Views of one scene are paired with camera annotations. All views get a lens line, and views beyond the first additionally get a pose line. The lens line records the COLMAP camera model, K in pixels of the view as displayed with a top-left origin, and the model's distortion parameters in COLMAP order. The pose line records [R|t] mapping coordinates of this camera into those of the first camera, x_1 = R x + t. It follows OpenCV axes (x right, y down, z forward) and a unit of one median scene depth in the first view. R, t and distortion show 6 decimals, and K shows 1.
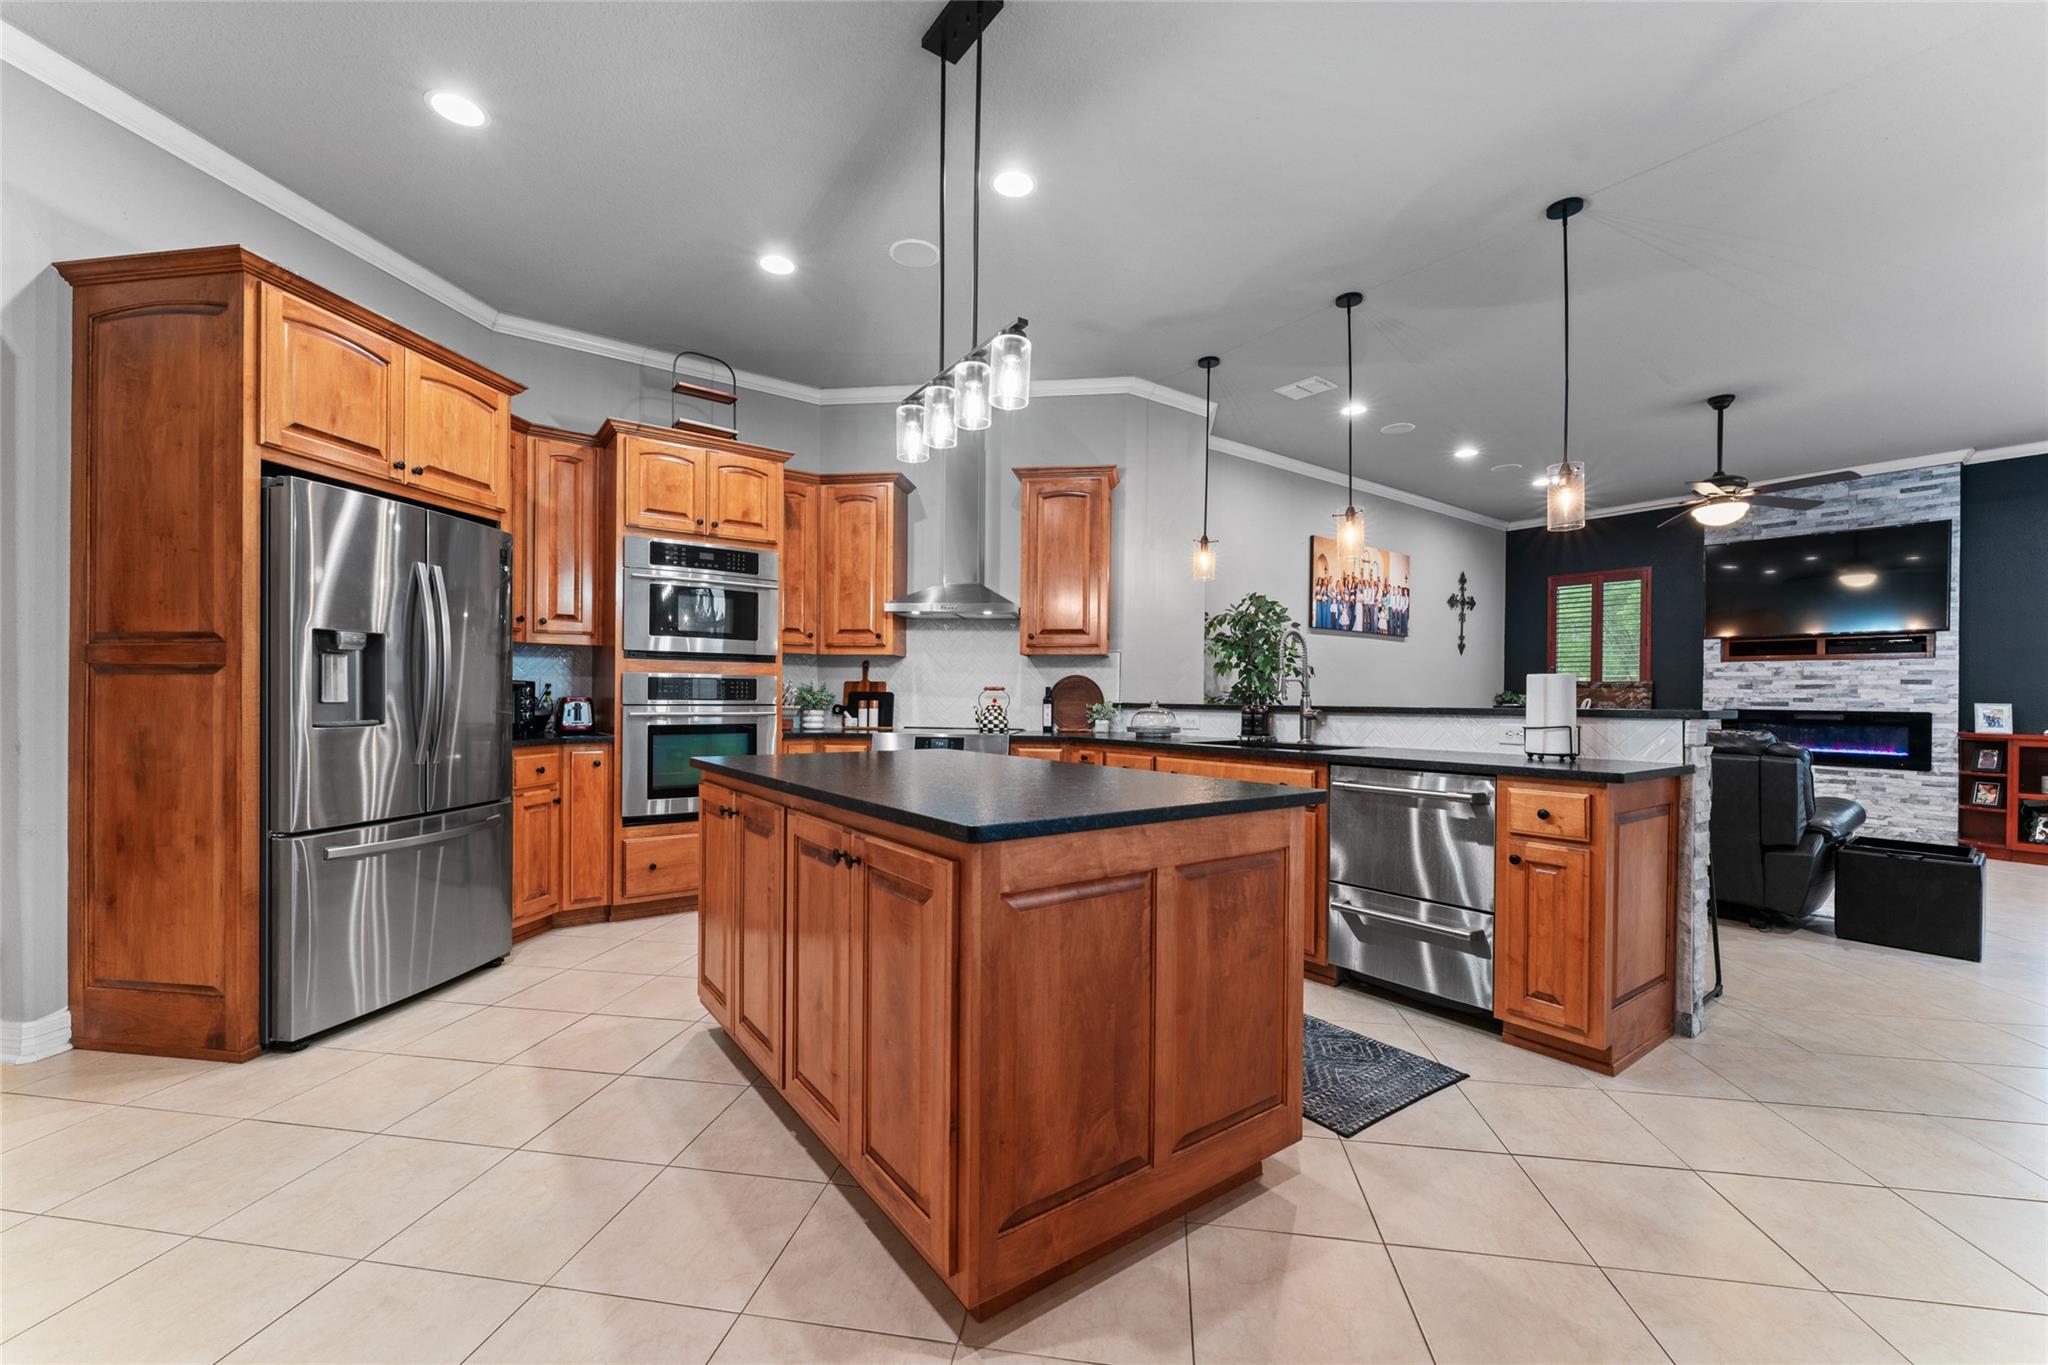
lens RADIAL K [[819.0, 0, 1022.0], [0, 819.0, 693.5], [0, 0, 1]] dist [-0.000647, 0.000252]
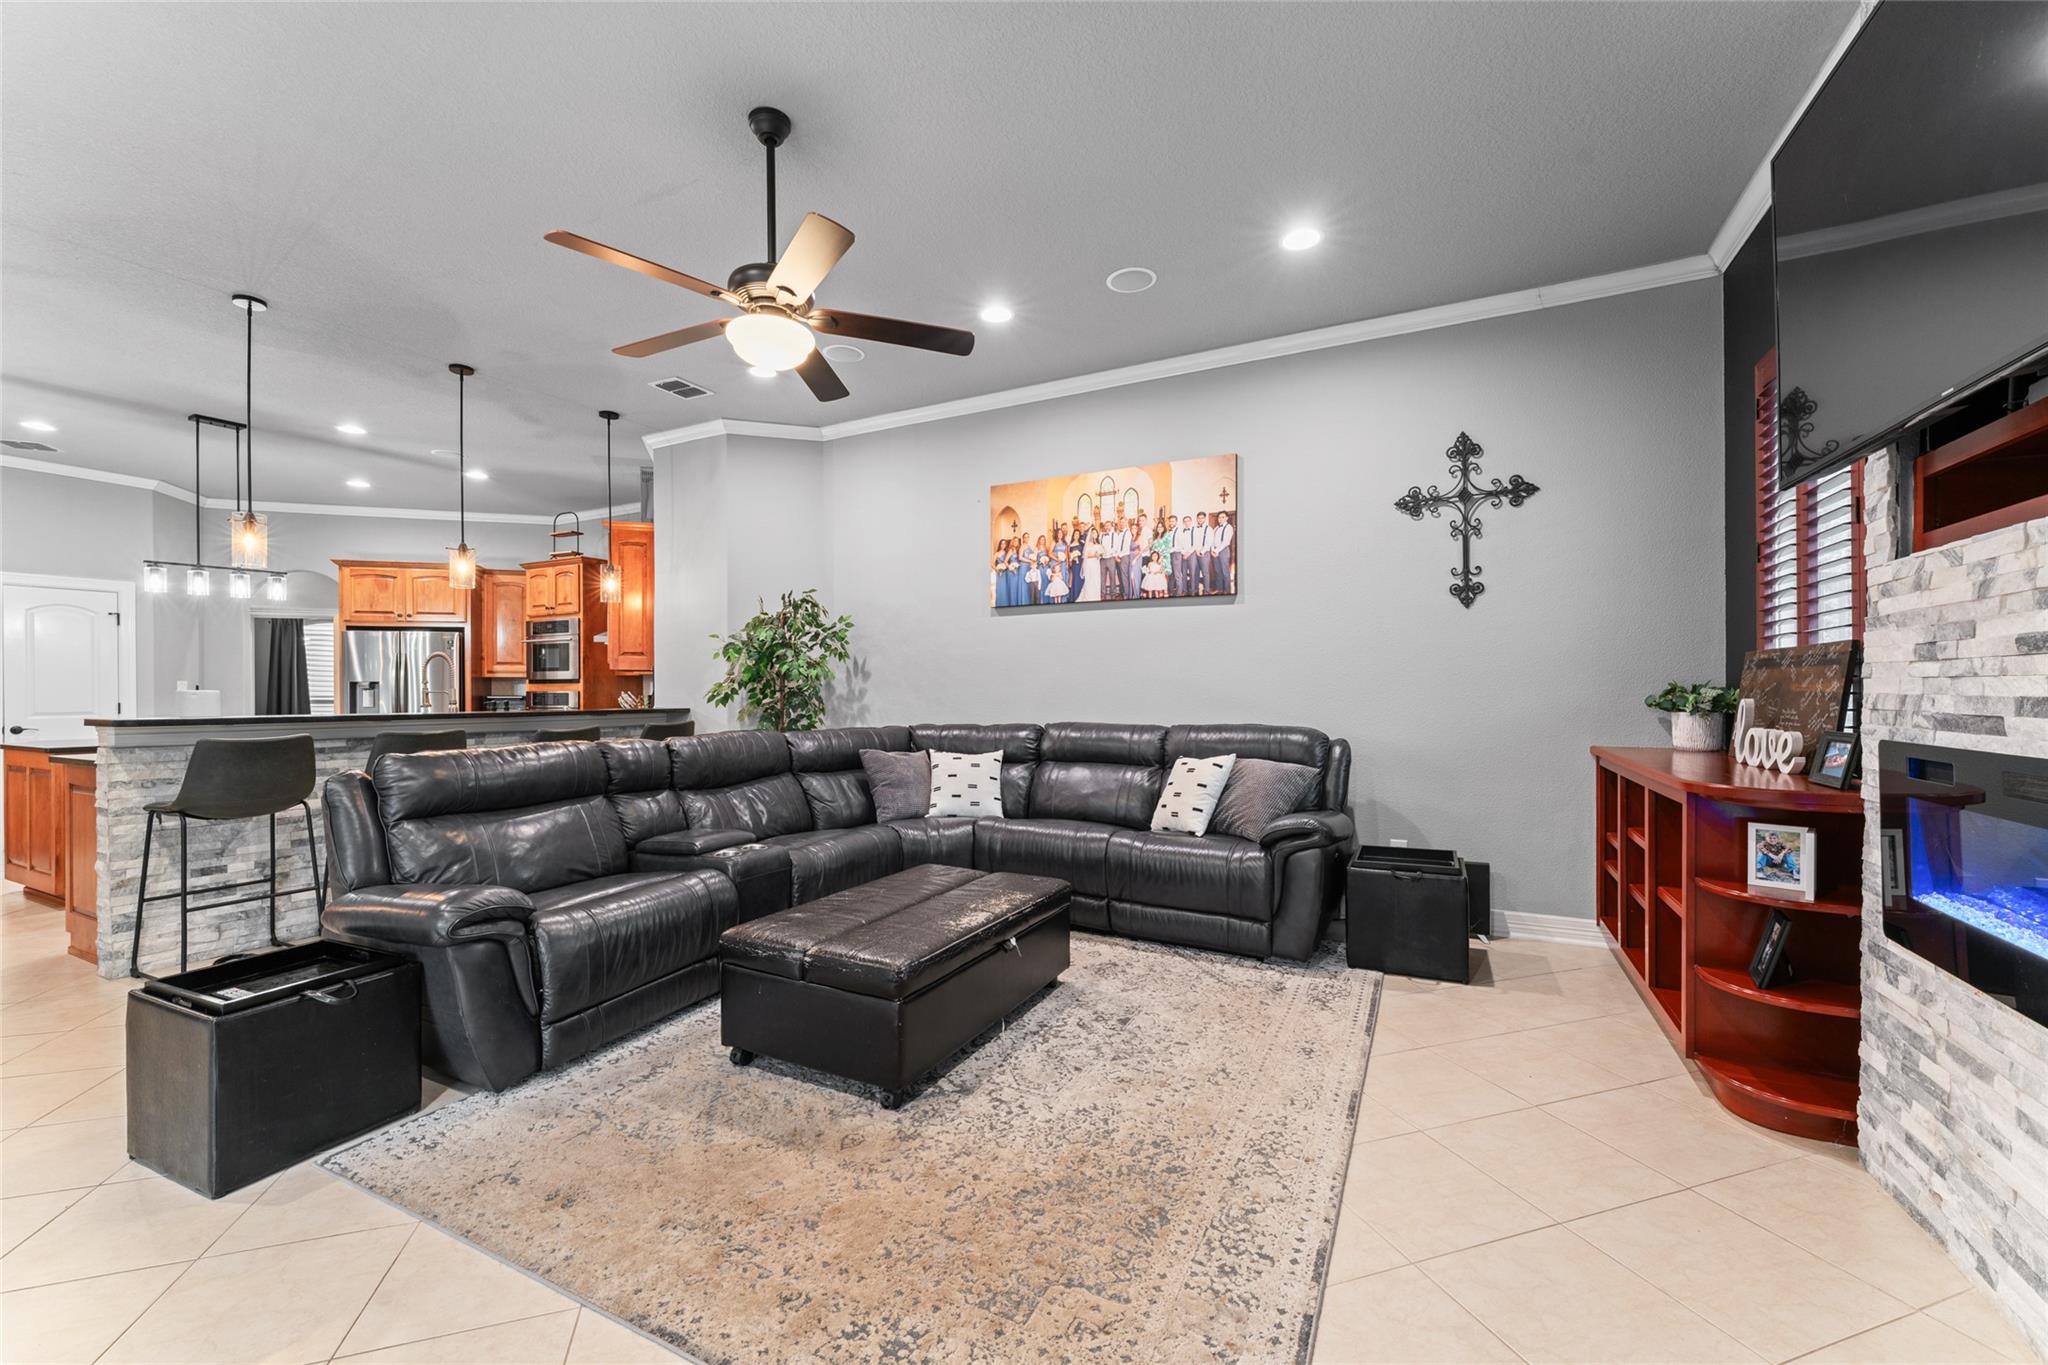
lens RADIAL K [[819.3, 0, 1018.3], [0, 819.3, 687.1], [0, 0, 1]] dist [-0.001489, -0.000202]
pose [[0.444485, -0.017542, -0.895614, 1.435458], [0.011439, 0.999838, -0.013906, 0.003657], [0.895713, -0.004064, 0.444614, 0.948072]]
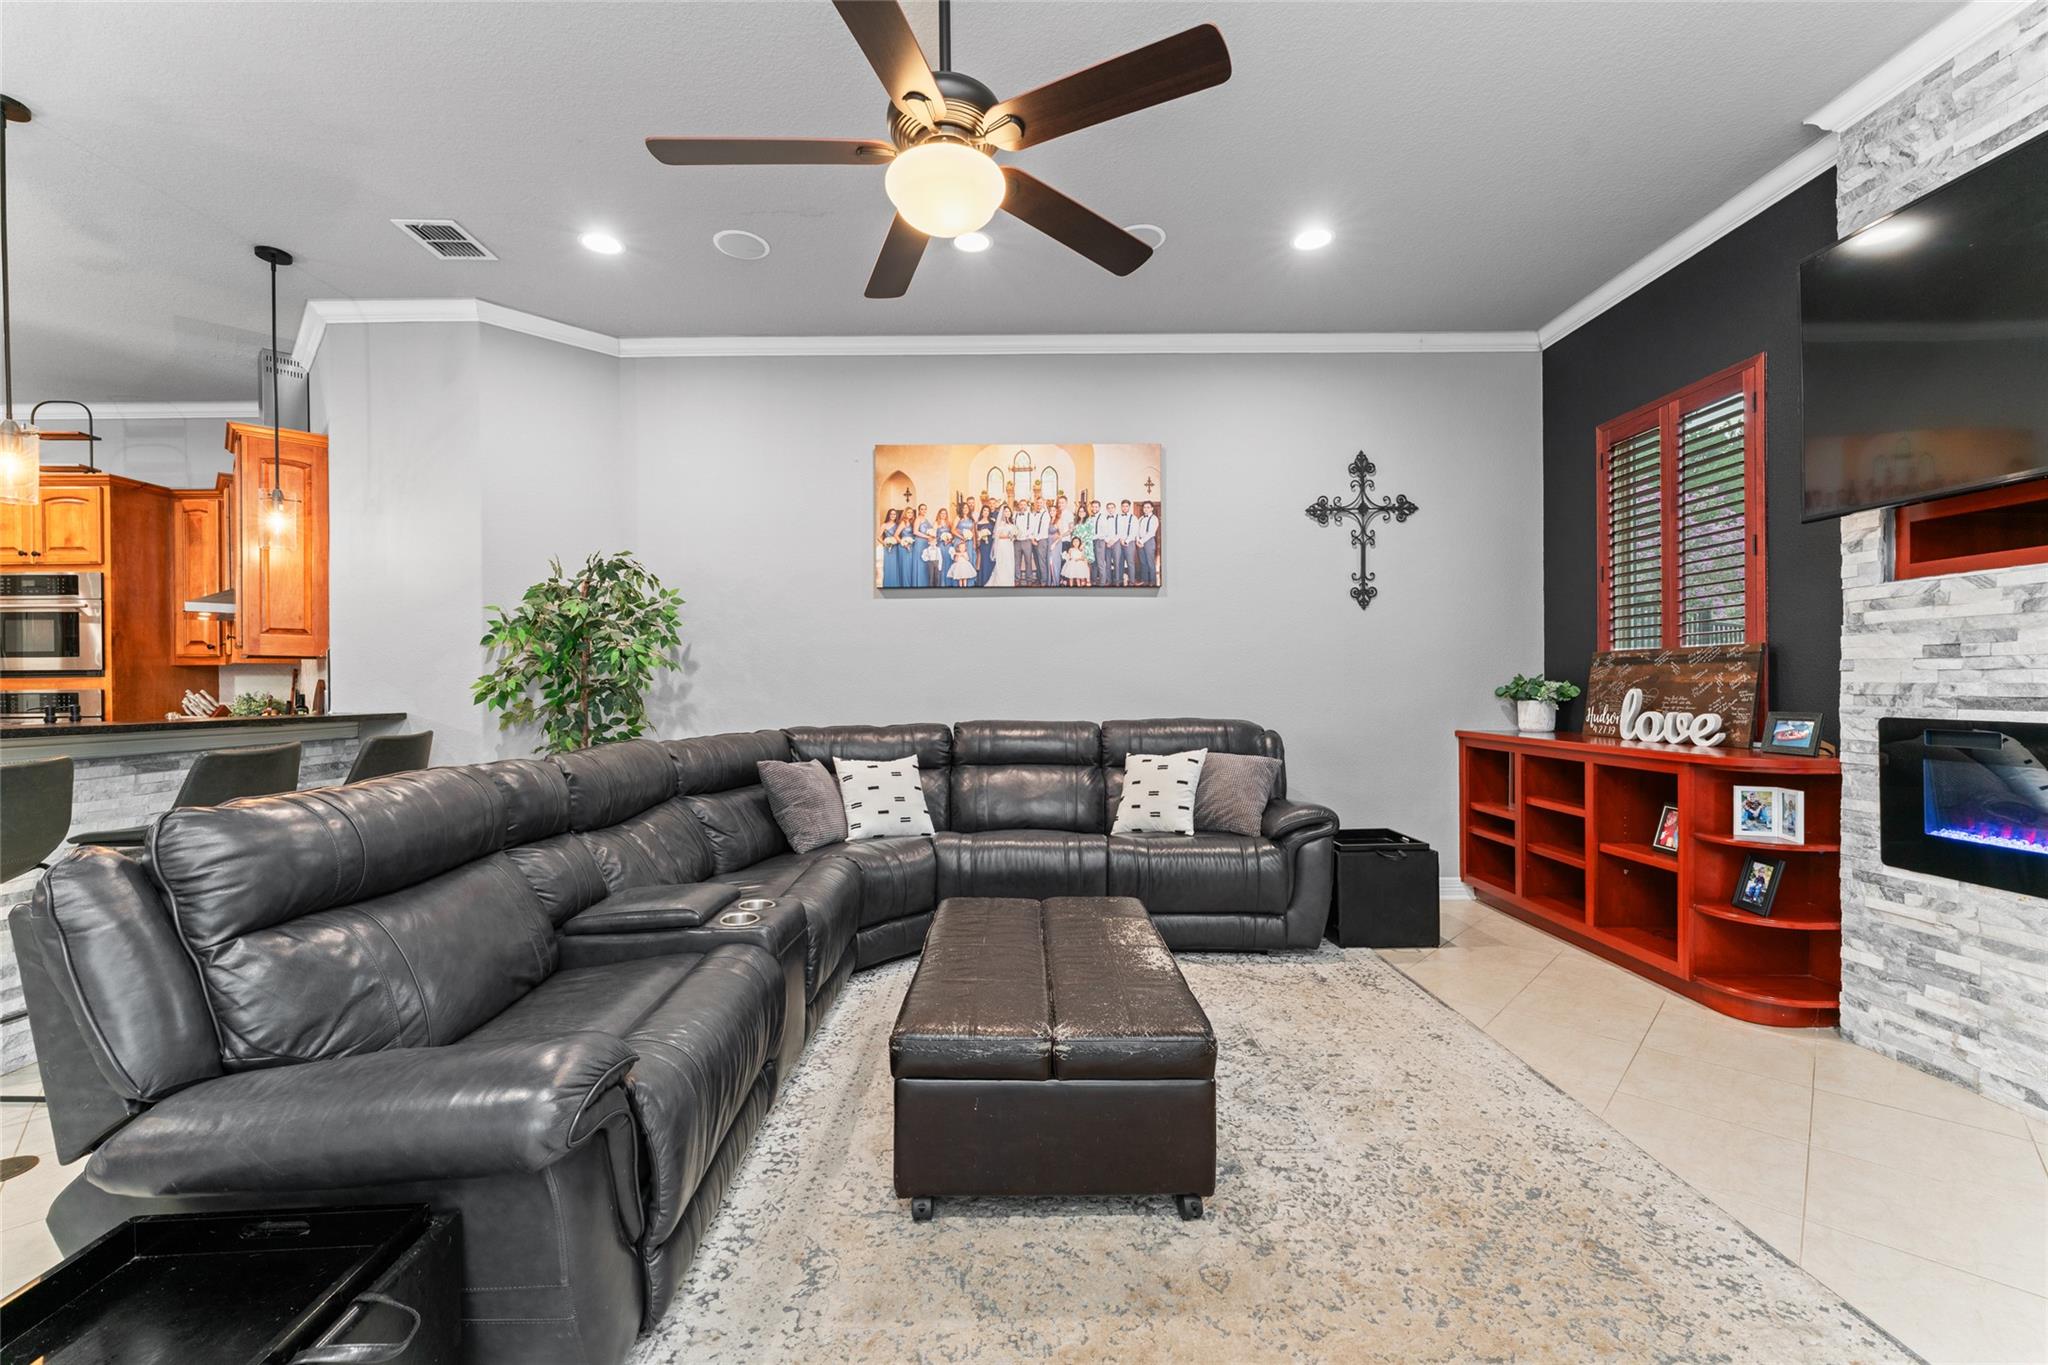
lens RADIAL K [[824.2, 0, 1019.9], [0, 824.2, 686.2], [0, 0, 1]] dist [-0.001532, -0.000199]
pose [[0.808098, -0.017363, -0.588792, 1.137683], [0.018282, 0.999823, -0.004392, 0.000804], [0.588764, -0.007216, 0.808273, 0.750405]]
